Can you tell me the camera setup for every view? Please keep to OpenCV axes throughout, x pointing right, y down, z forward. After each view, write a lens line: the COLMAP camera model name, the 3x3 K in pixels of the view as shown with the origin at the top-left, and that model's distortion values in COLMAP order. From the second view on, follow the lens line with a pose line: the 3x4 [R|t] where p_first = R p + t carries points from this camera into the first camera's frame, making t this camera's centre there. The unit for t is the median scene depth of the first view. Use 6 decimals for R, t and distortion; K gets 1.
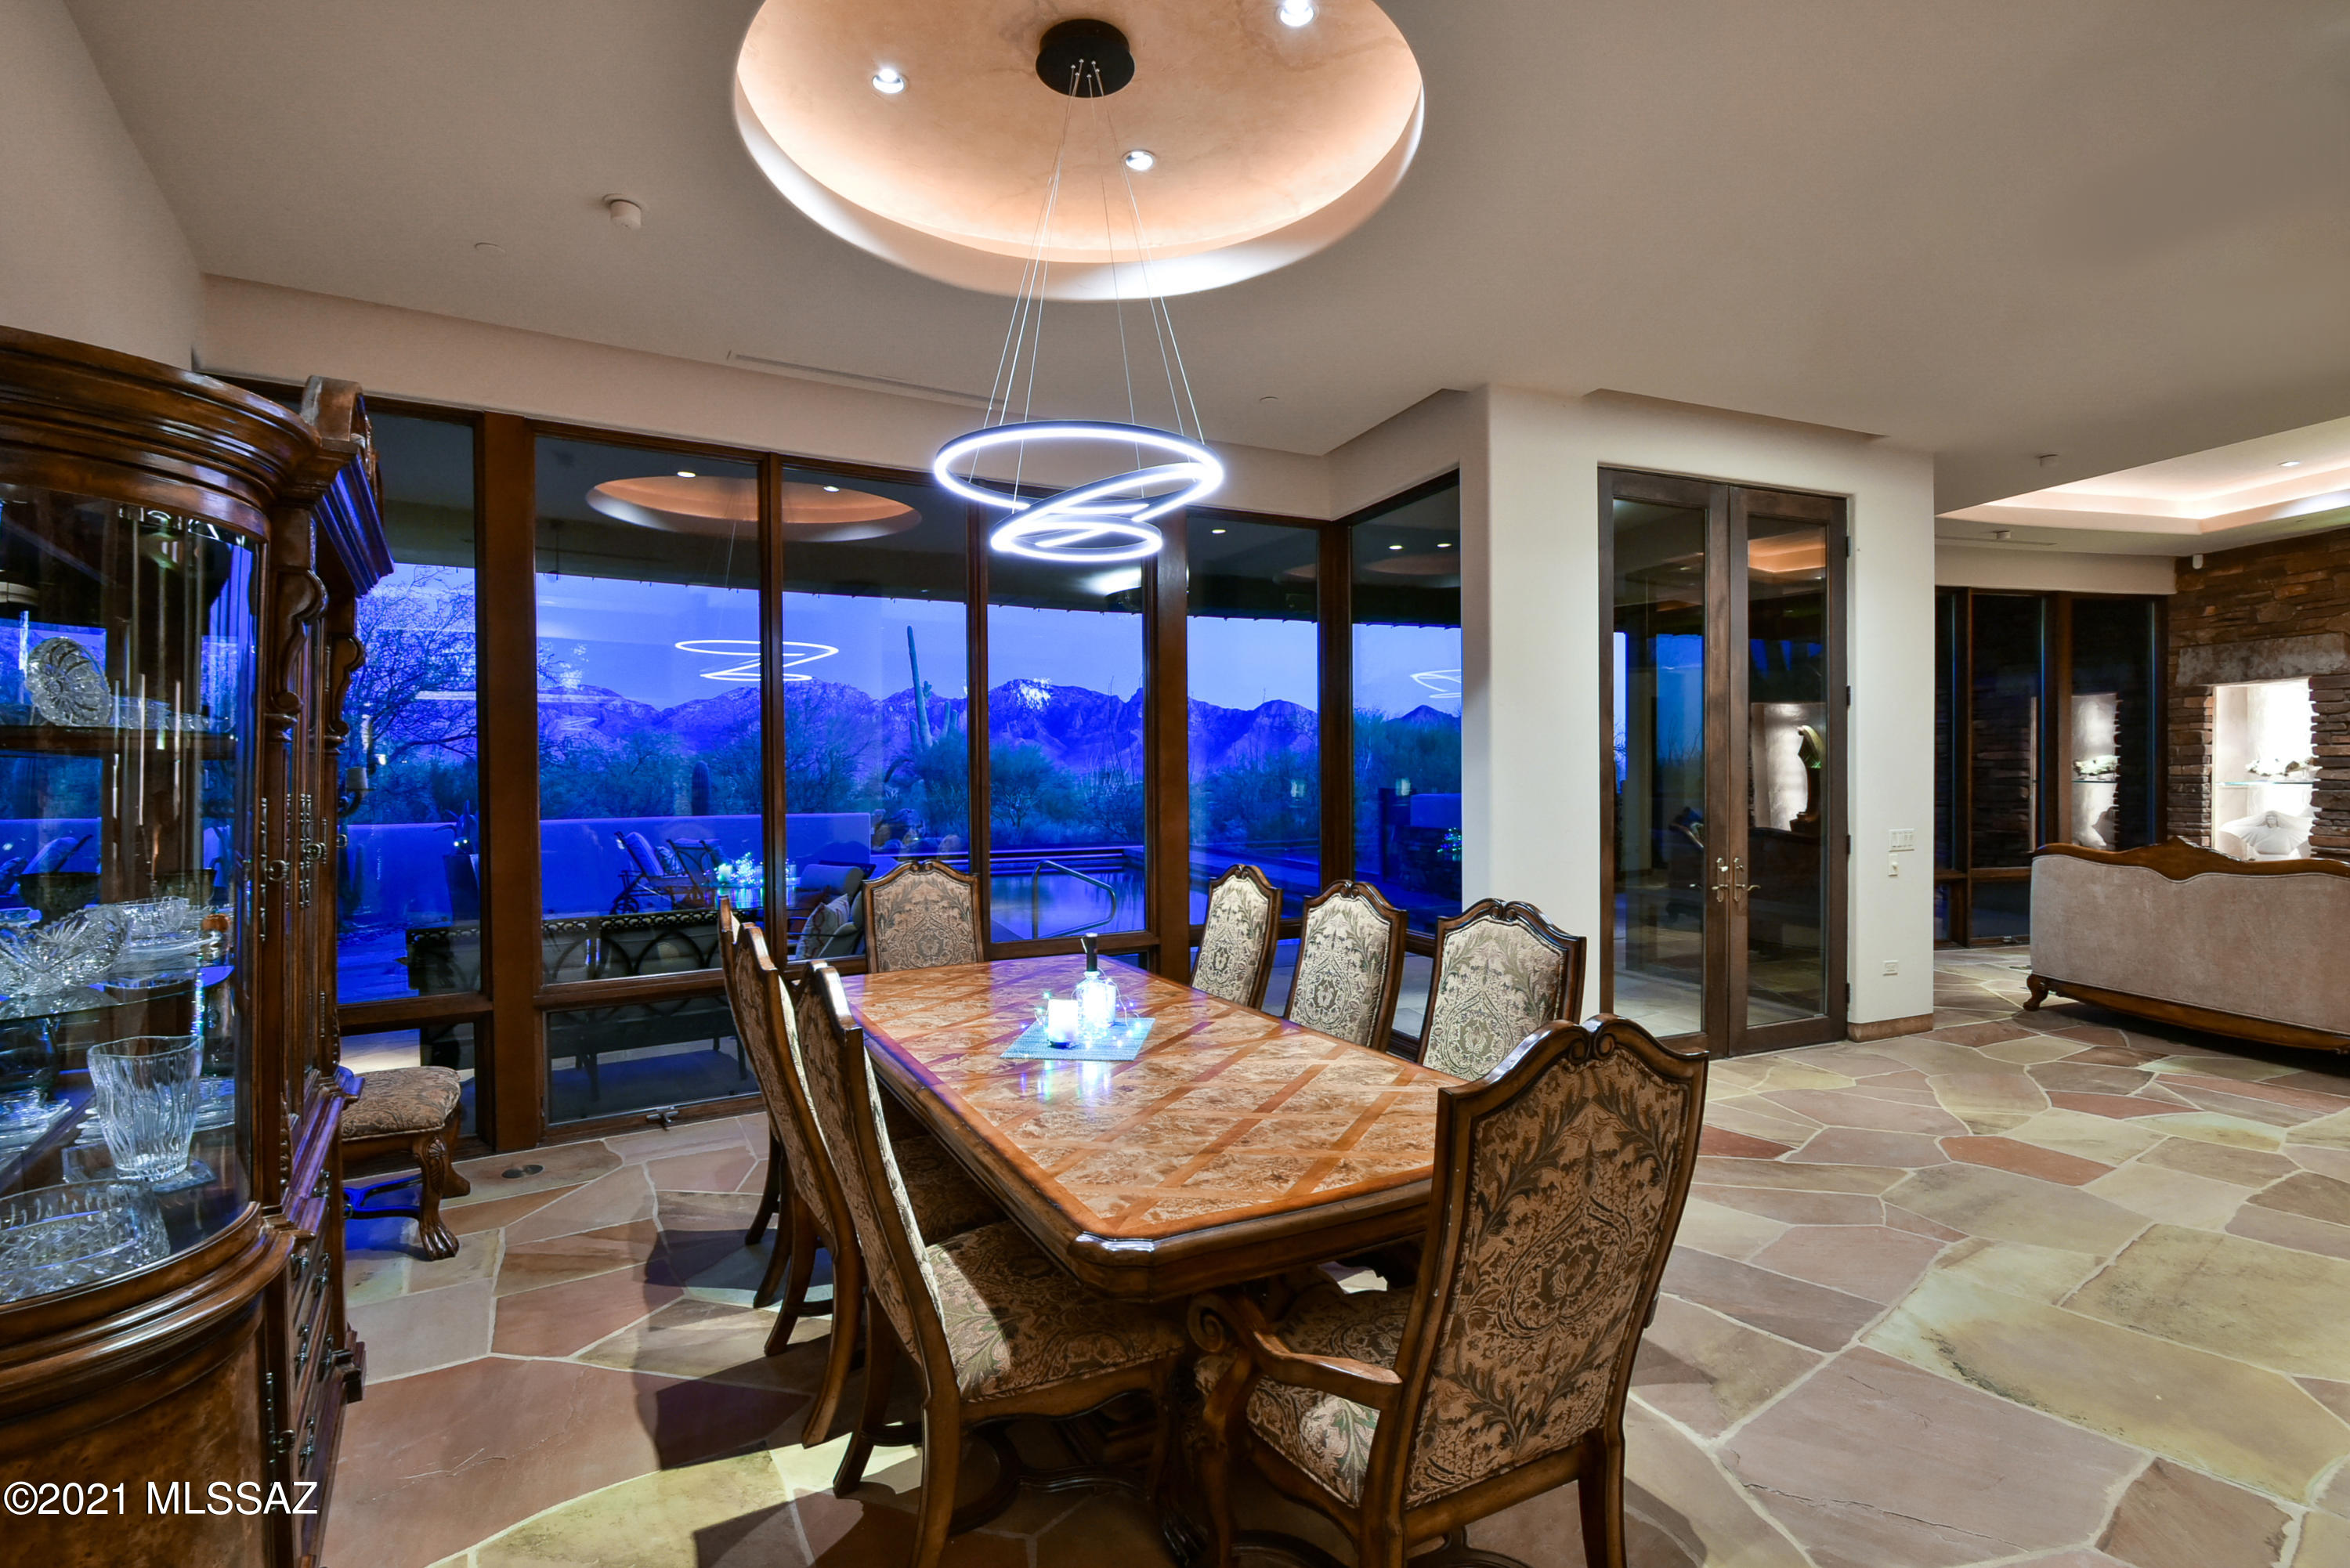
lens RADIAL K [[1083.8, 0, 1169.7], [0, 1083.8, 776.2], [0, 0, 1]] dist [-0.016222, -0.004487]
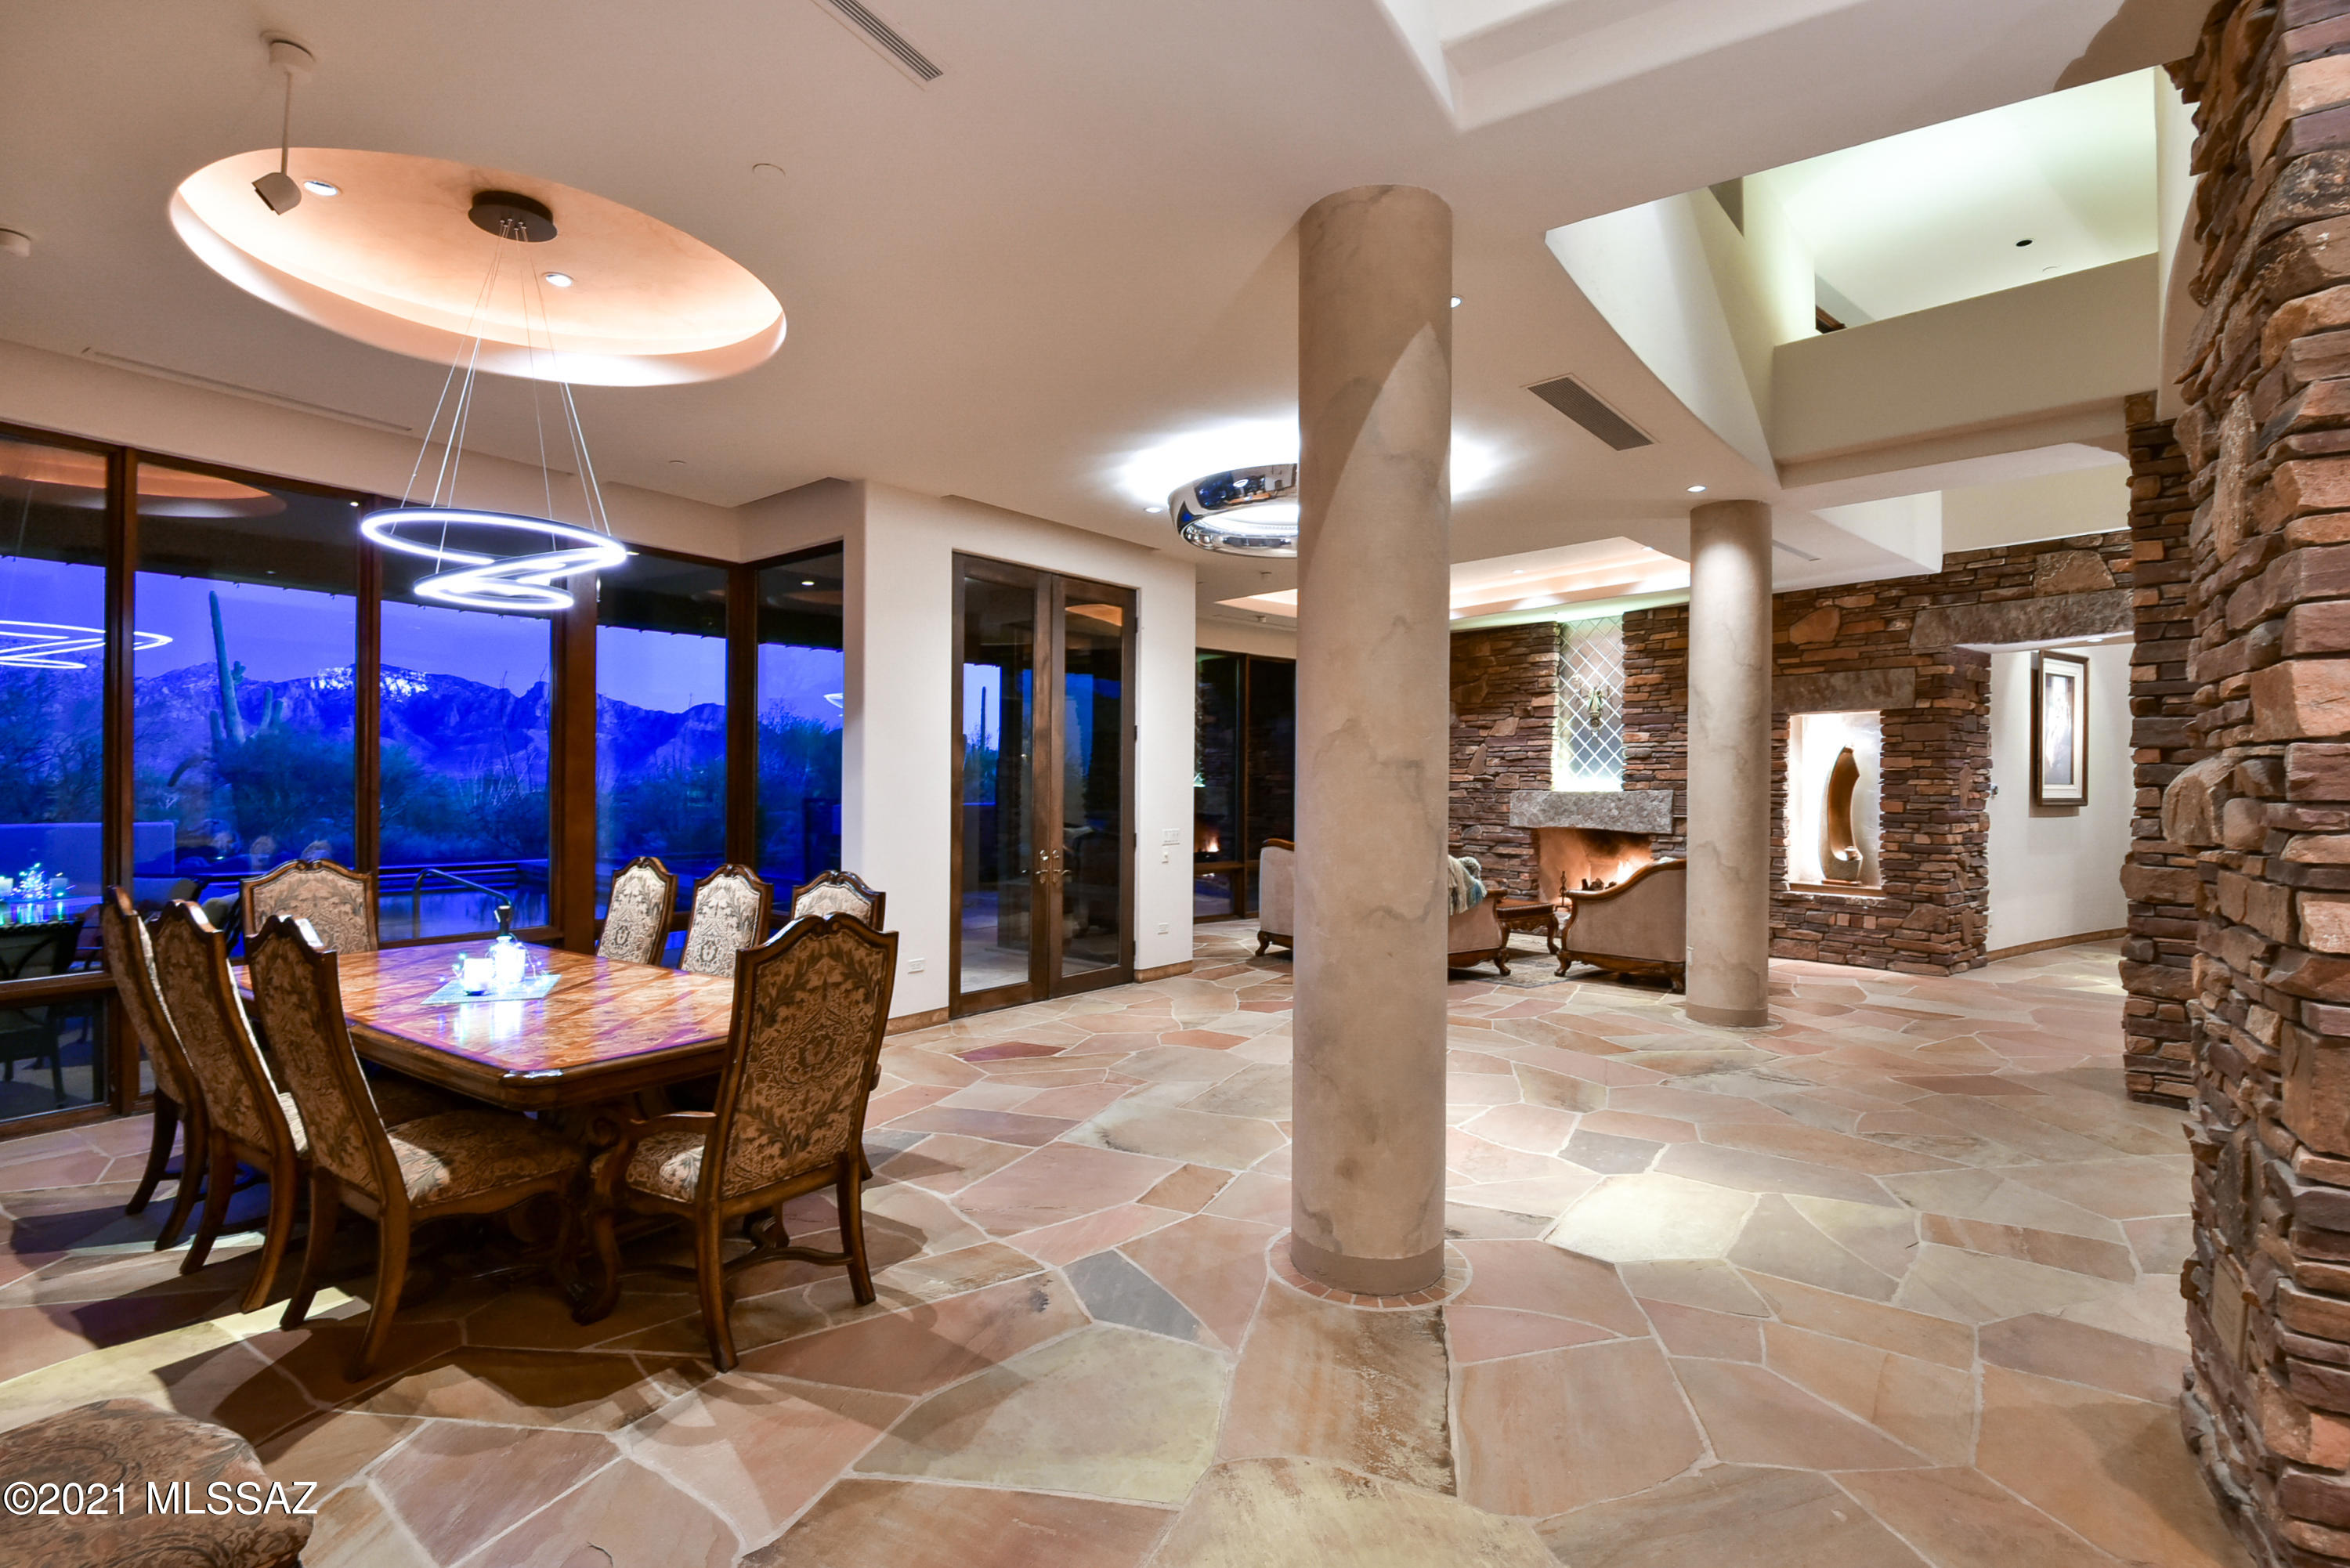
lens RADIAL K [[1083.8, 0, 1175.5], [0, 1083.8, 783.8], [0, 0, 1]] dist [-0.016222, -0.004487]
pose [[0.873833, 0.014965, 0.485996, -0.000546], [-0.012806, 0.999888, -0.007764, 0.002077], [-0.486058, 0.000561, 0.873926, -0.376877]]
